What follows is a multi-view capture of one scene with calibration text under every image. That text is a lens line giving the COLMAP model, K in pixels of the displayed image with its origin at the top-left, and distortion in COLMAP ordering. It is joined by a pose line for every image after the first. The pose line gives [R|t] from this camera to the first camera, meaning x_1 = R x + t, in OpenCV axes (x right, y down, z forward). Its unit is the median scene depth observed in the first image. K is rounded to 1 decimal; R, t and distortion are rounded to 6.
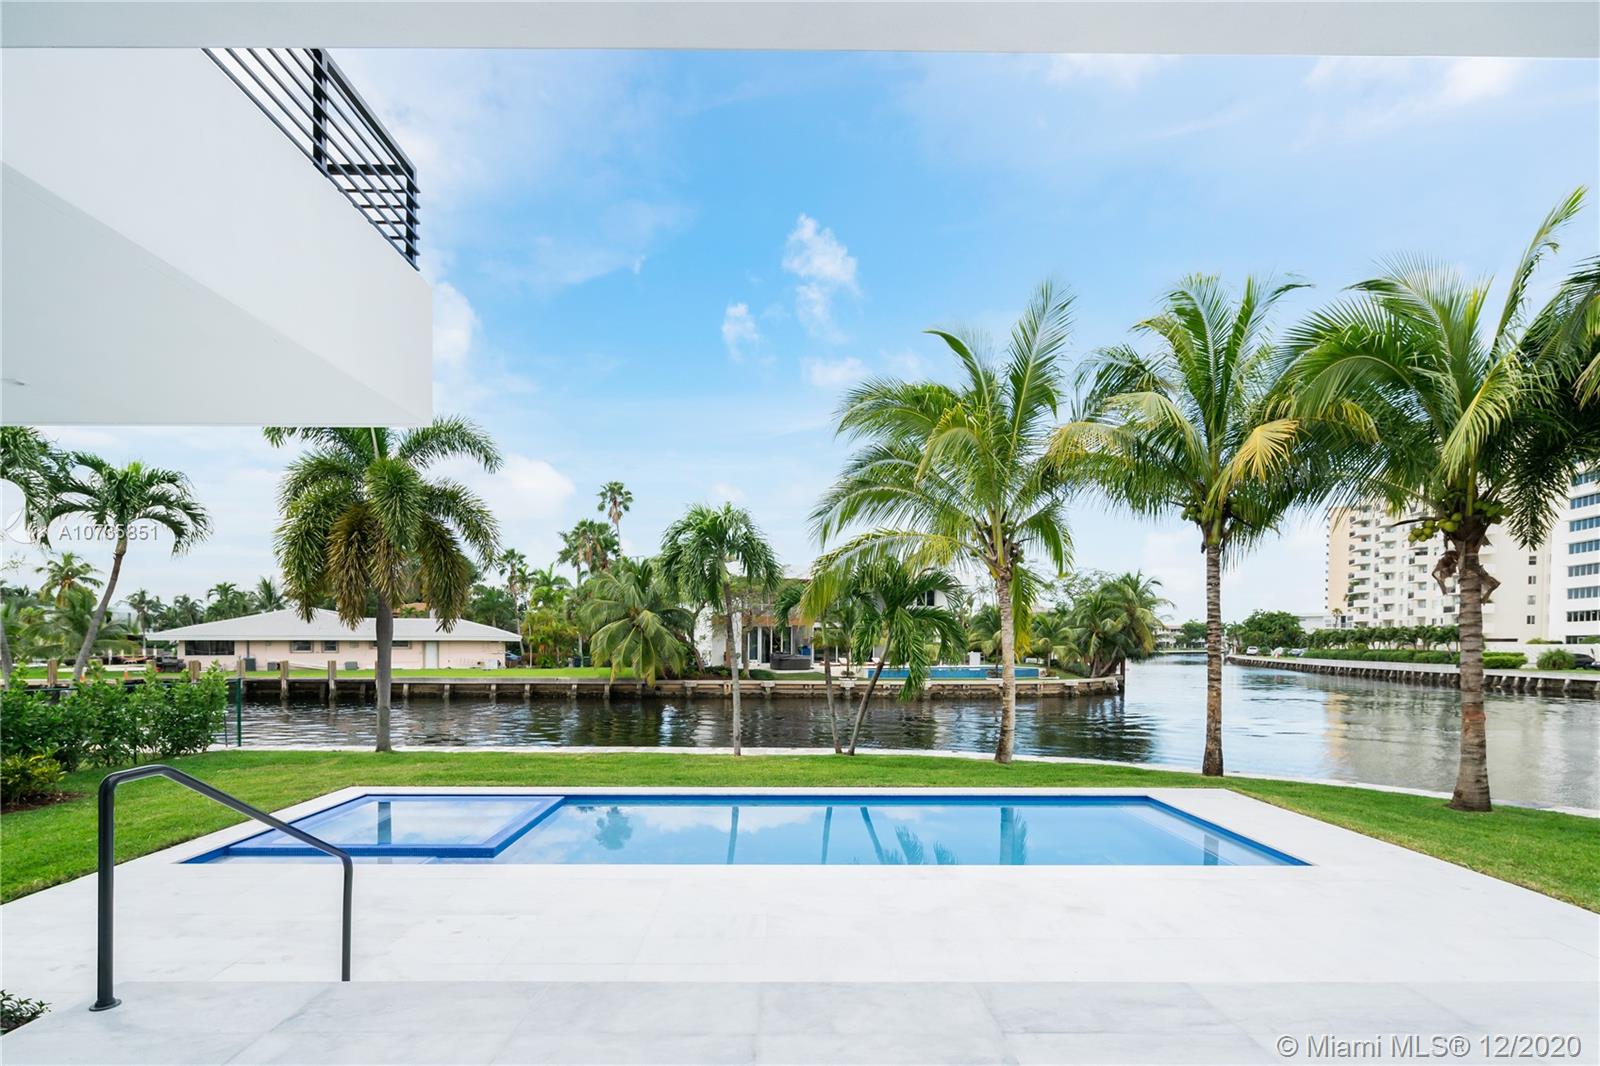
lens RADIAL K [[782.8, 0, 792.0], [0, 782.8, 667.6], [0, 0, 1]] dist [-0.000056, -0.000570]
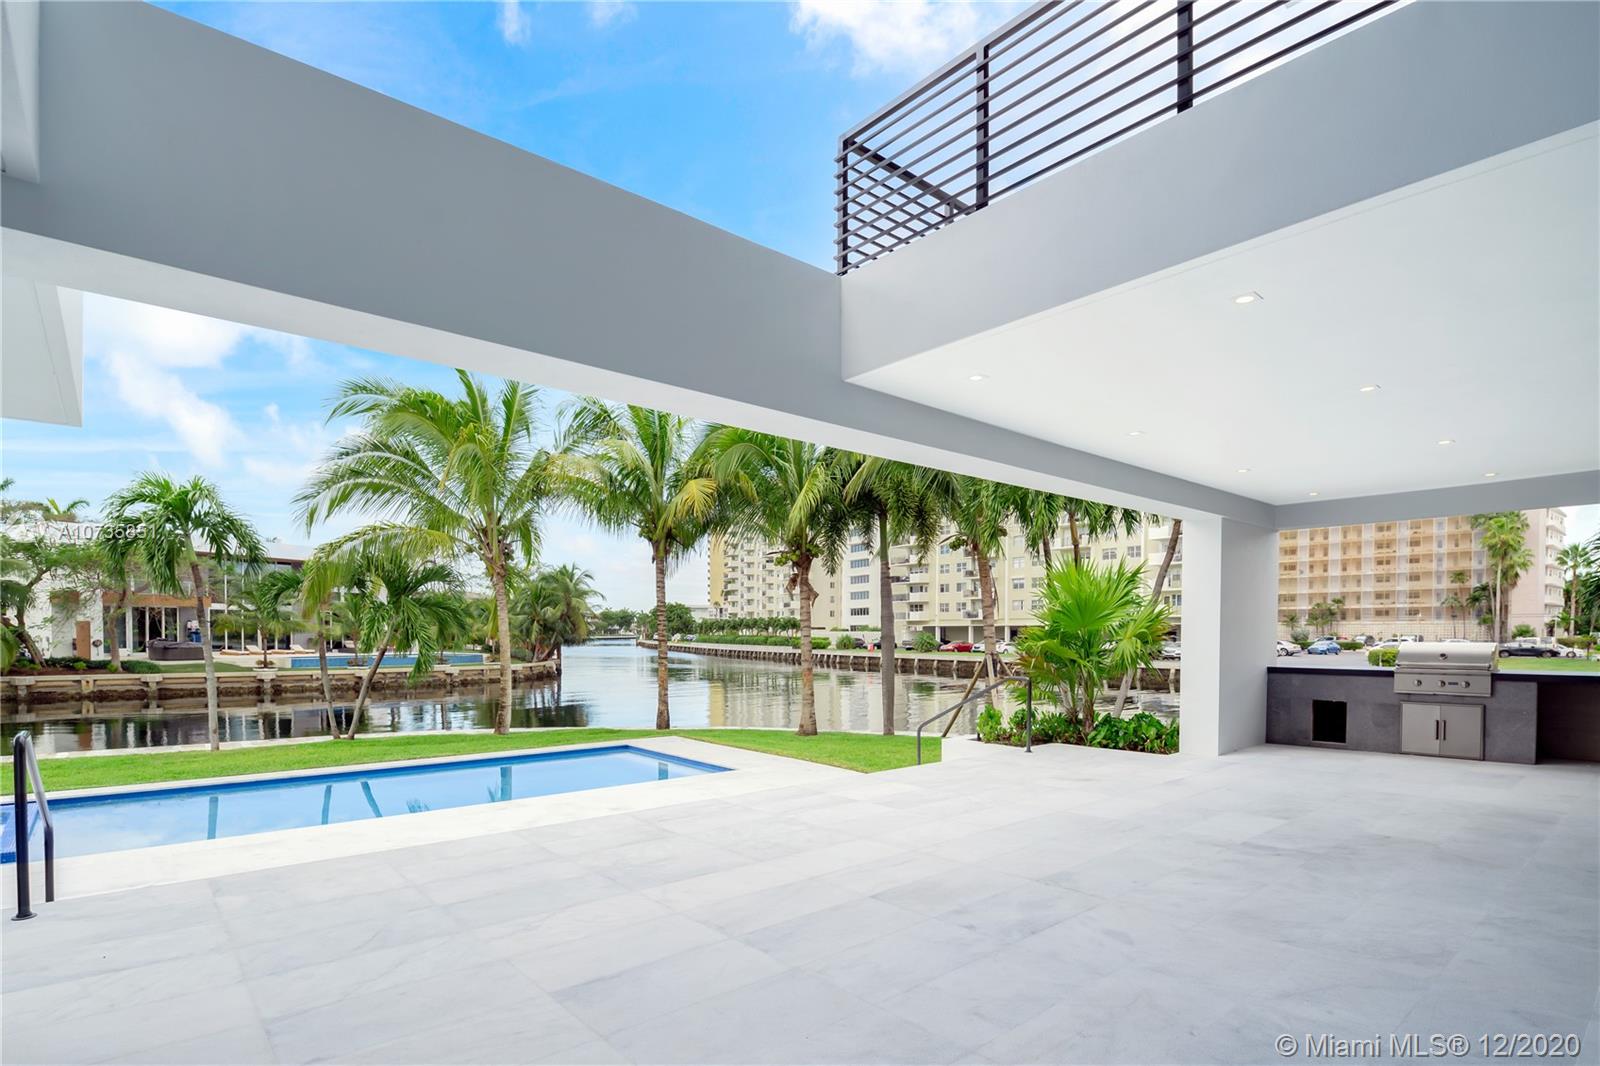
lens RADIAL K [[786.2, 0, 798.9], [0, 786.2, 573.5], [0, 0, 1]] dist [-0.001461, -0.000465]
pose [[0.755725, 0.050820, 0.652914, -0.124940], [0.015741, 0.995287, -0.095689, 0.002774], [-0.654700, 0.082592, 0.751363, -0.131190]]
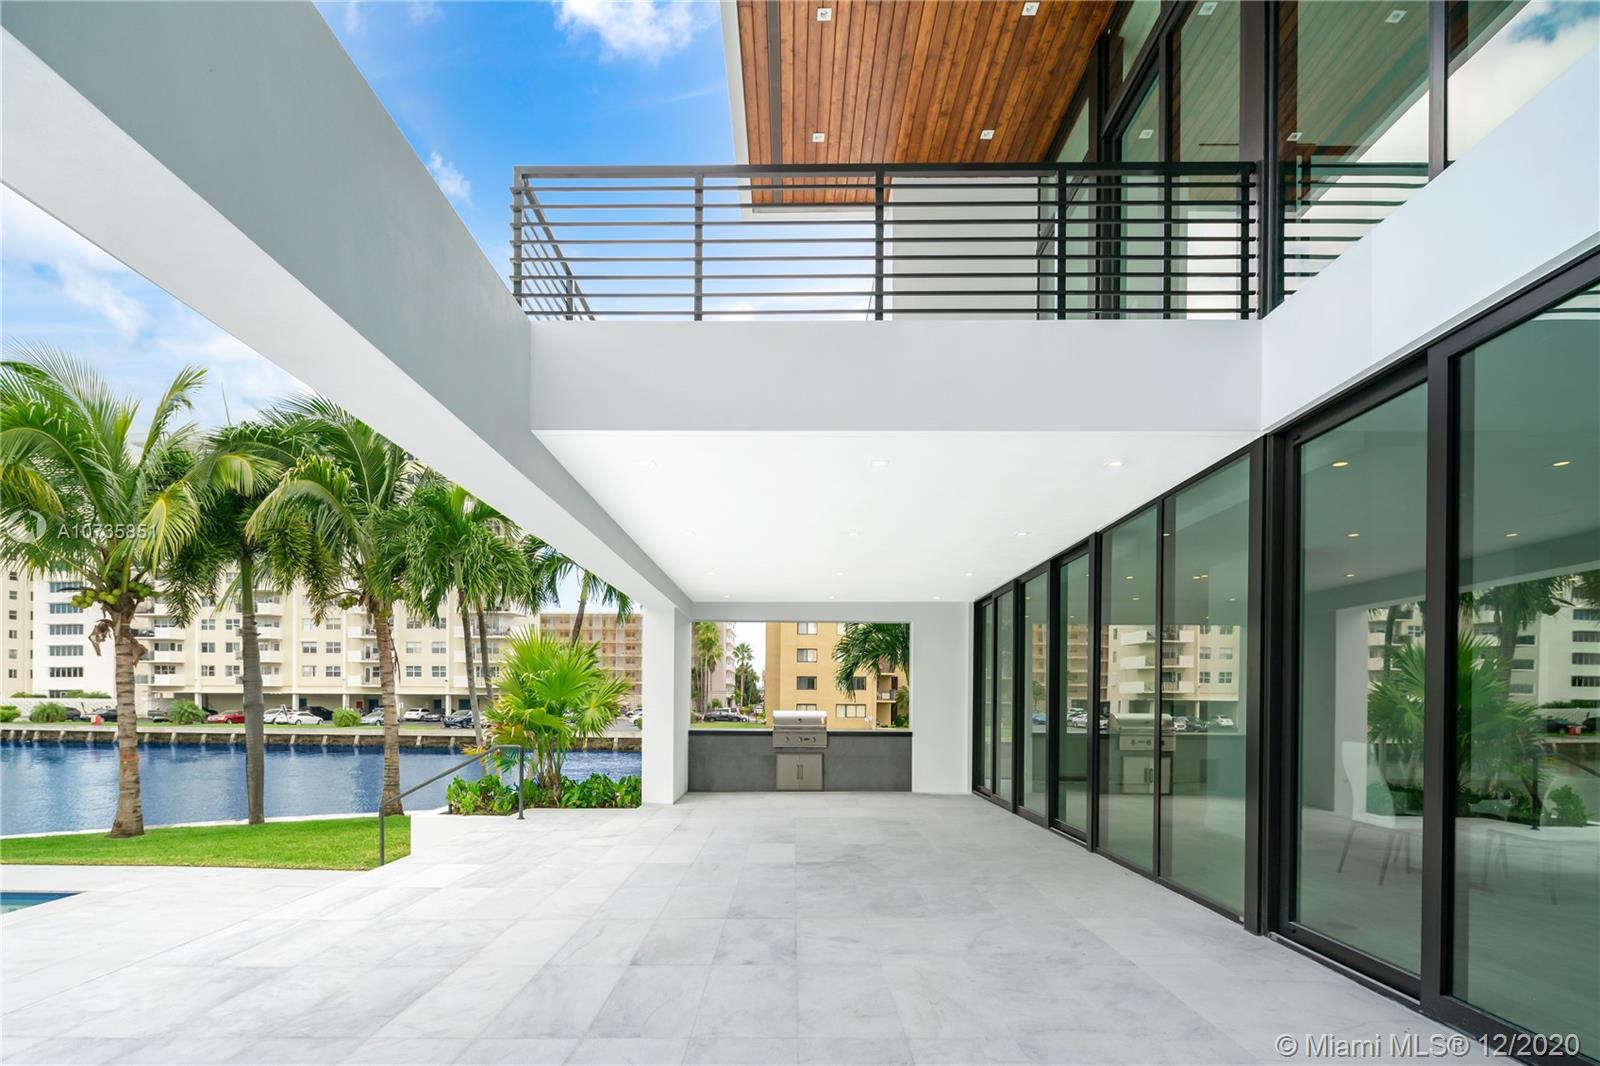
lens RADIAL K [[760.0, 0, 780.8], [0, 760.0, 640.1], [0, 0, 1]] dist [0.000487, -0.000031]
pose [[0.010704, 0.086029, 0.996235, -0.182482], [0.019817, 0.996078, -0.086229, 0.000404], [-0.999746, 0.020666, 0.008957, -0.015265]]
